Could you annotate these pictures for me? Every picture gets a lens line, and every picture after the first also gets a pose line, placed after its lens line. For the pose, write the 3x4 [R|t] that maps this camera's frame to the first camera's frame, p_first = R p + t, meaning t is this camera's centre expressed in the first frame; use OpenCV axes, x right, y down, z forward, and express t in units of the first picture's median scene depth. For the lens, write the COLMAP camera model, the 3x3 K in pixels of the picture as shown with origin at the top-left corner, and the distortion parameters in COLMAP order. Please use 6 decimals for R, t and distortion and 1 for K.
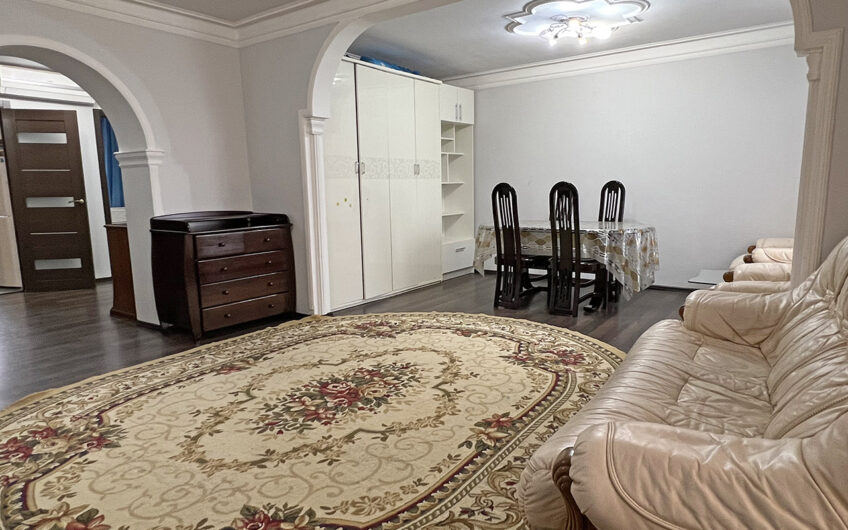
lens RADIAL K [[534.4, 0, 421.1], [0, 534.4, 268.8], [0, 0, 1]] dist [0.000141, -0.004202]
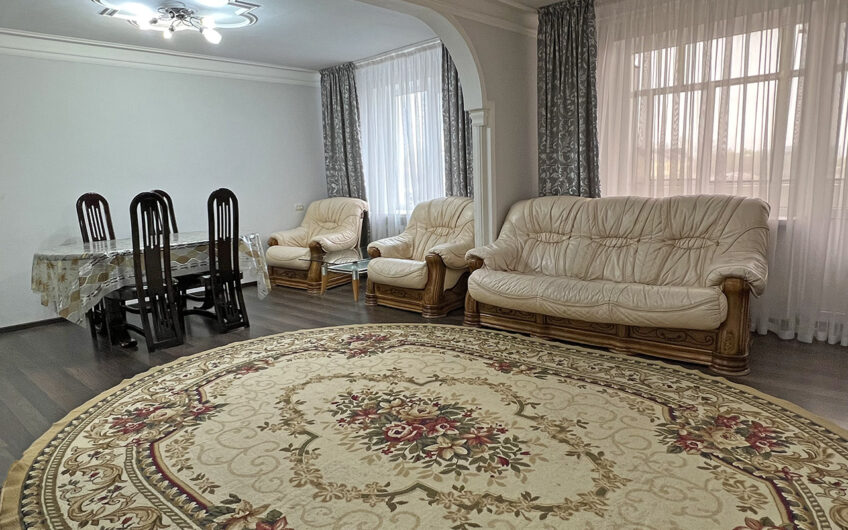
lens RADIAL K [[534.4, 0, 422.8], [0, 534.4, 264.9], [0, 0, 1]] dist [0.000141, -0.004202]
pose [[0.110878, -0.149235, 0.982566, -0.851108], [0.188736, 0.973832, 0.126611, -0.114234], [-0.975748, 0.171407, 0.136142, 0.753066]]
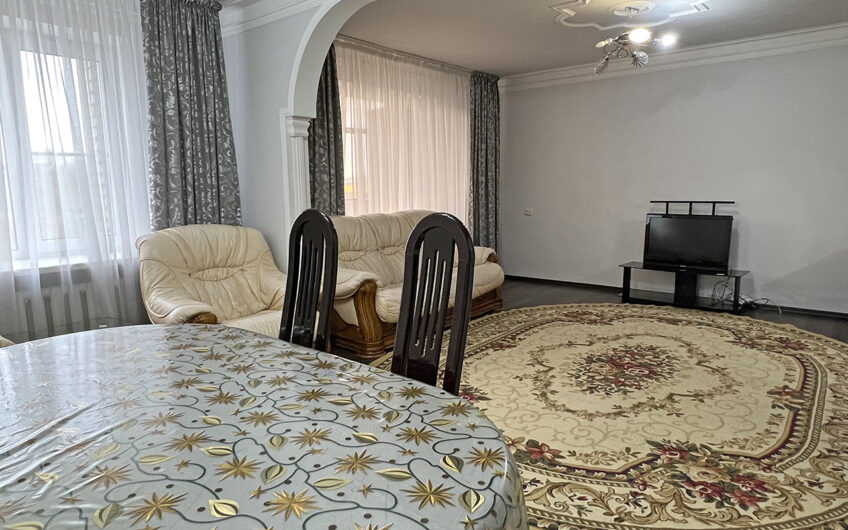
lens RADIAL K [[541.7, 0, 426.4], [0, 541.7, 268.4], [0, 0, 1]] dist [-0.001158, -0.000911]
pose [[-0.998125, 0.019659, 0.057966, 0.209248], [0.036296, 0.952645, 0.301910, -0.327715], [-0.049285, 0.303447, -0.951573, 1.908958]]
